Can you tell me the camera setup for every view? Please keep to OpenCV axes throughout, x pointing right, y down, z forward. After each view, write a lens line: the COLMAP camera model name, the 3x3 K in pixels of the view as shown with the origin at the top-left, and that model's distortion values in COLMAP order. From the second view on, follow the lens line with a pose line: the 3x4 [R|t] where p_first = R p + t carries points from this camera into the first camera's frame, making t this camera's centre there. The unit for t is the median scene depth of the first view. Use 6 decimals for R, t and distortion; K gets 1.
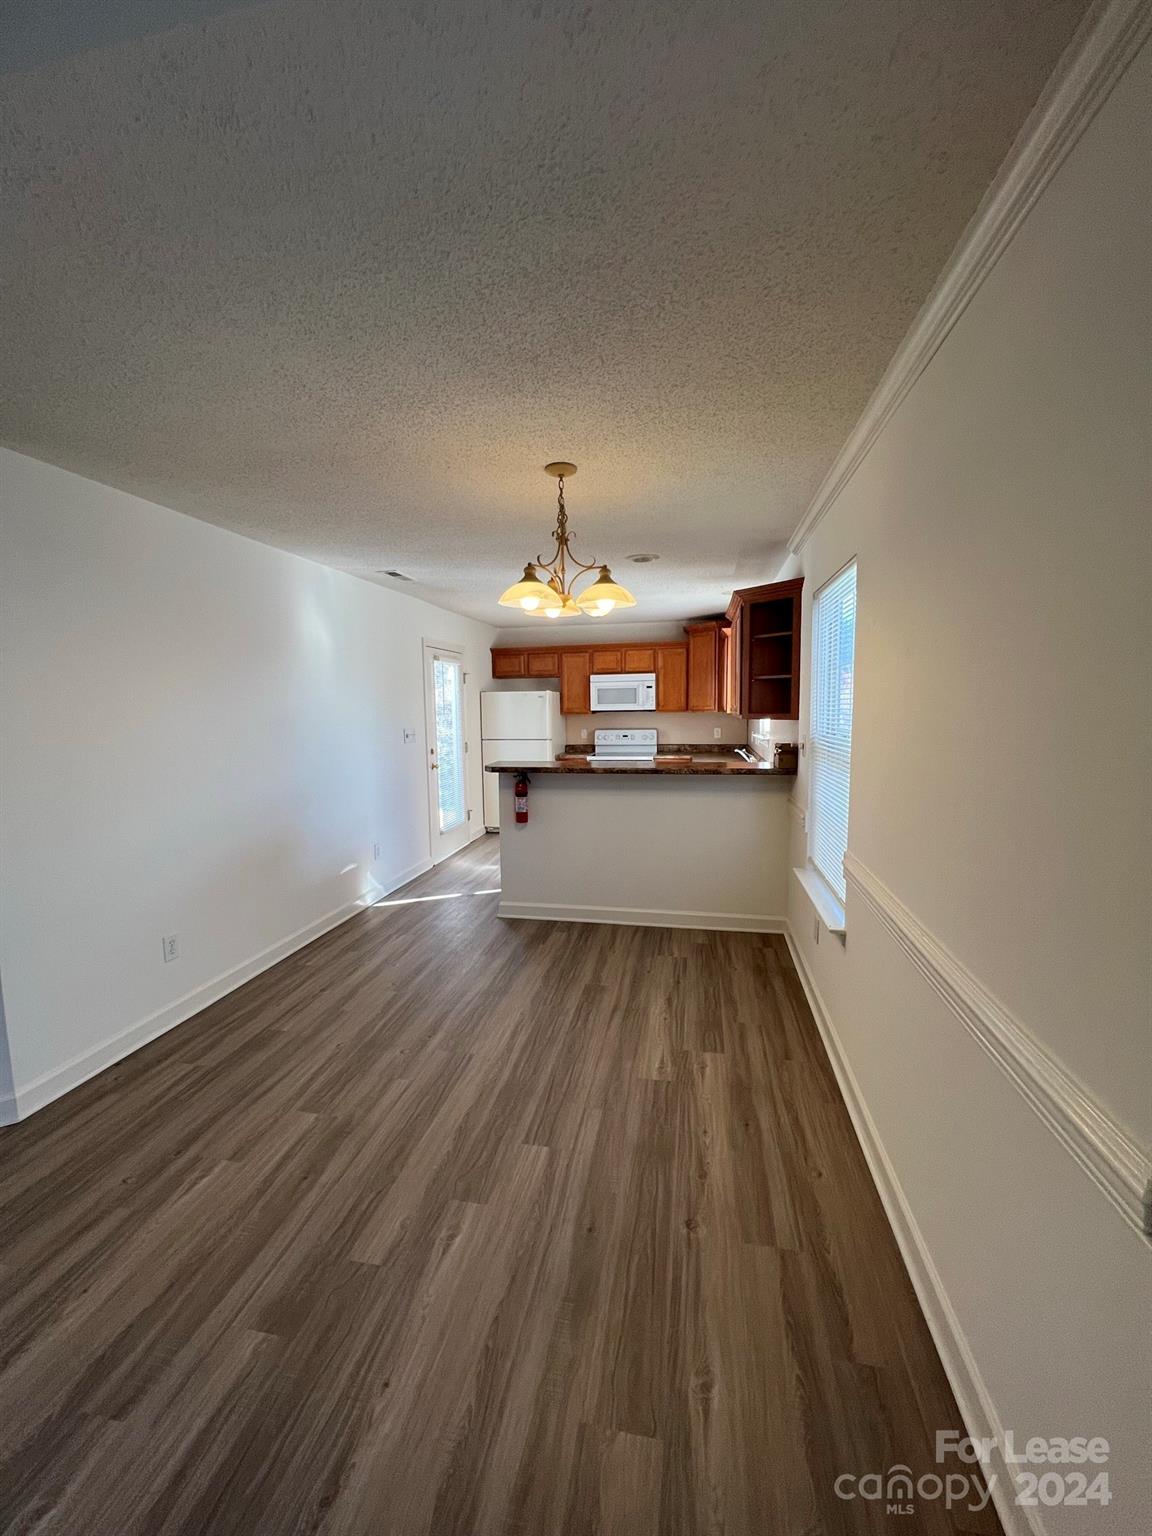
lens RADIAL K [[608.8, 0, 582.2], [0, 608.8, 763.8], [0, 0, 1]] dist [0.000372, -0.000014]
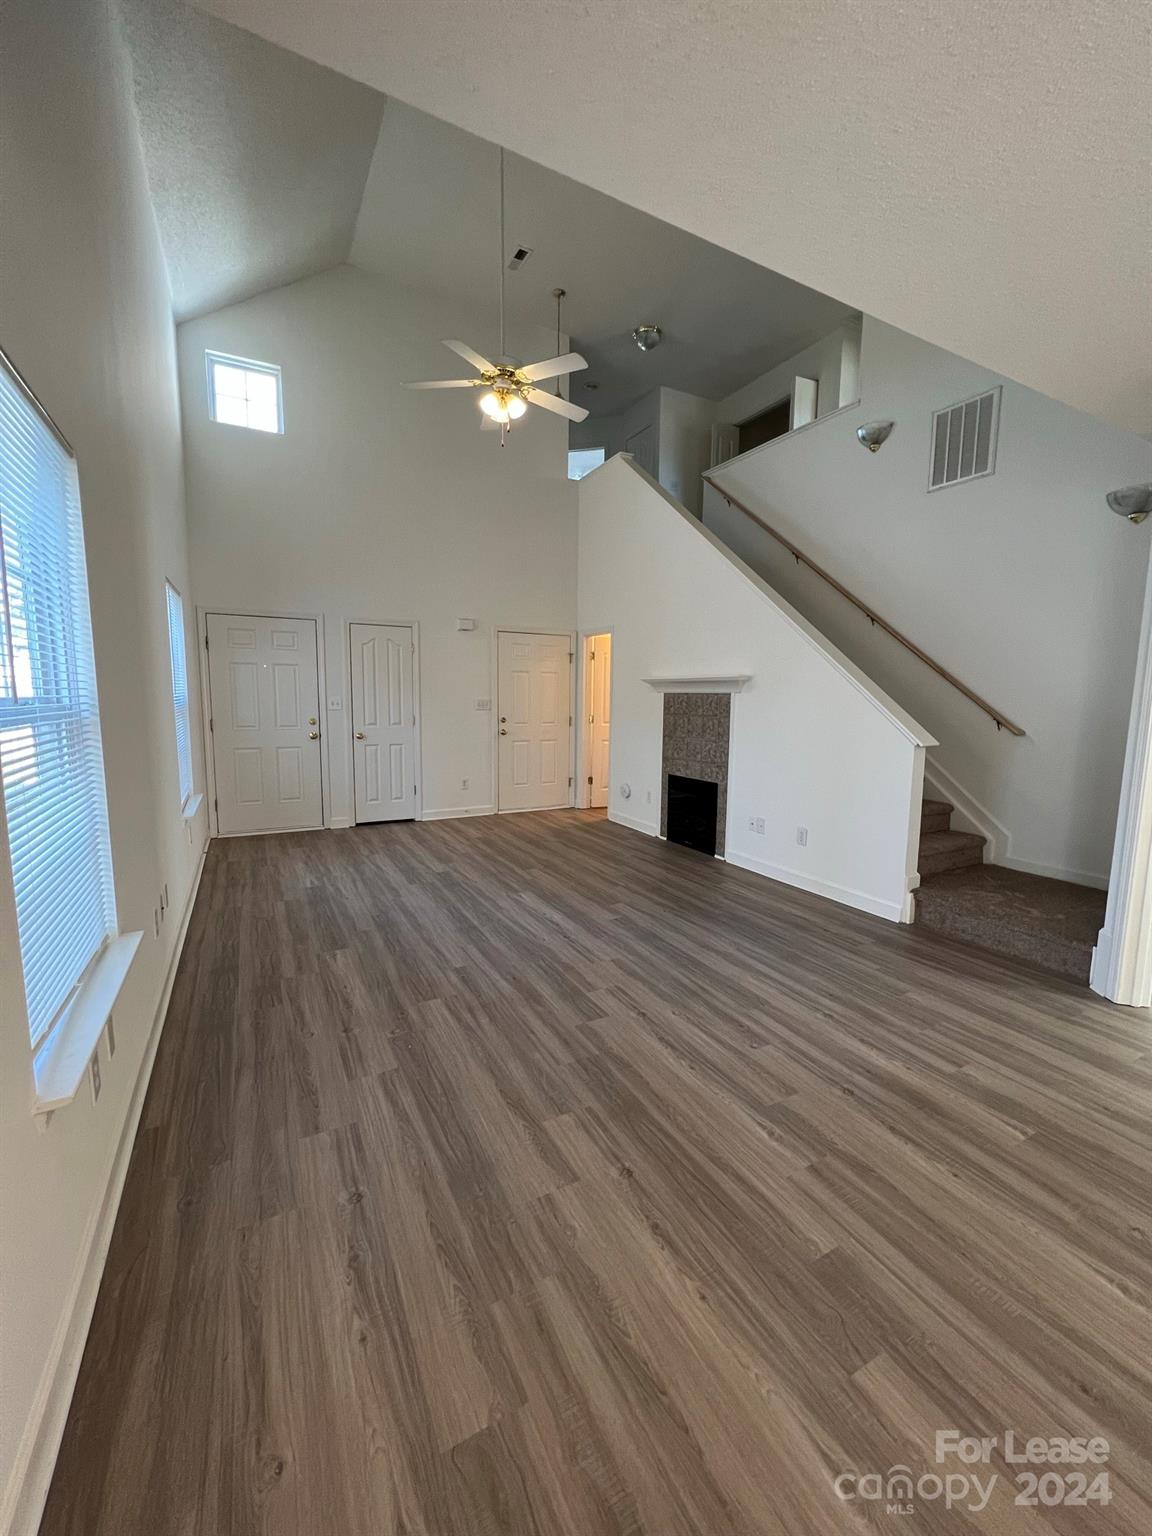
lens RADIAL K [[608.8, 0, 582.2], [0, 608.8, 763.8], [0, 0, 1]] dist [0.000372, -0.000014]
pose [[-0.771914, 0.081111, -0.630531, 0.256937], [-0.063156, 0.977137, 0.203015, -0.040310], [0.632582, 0.196532, -0.749143, 0.905420]]
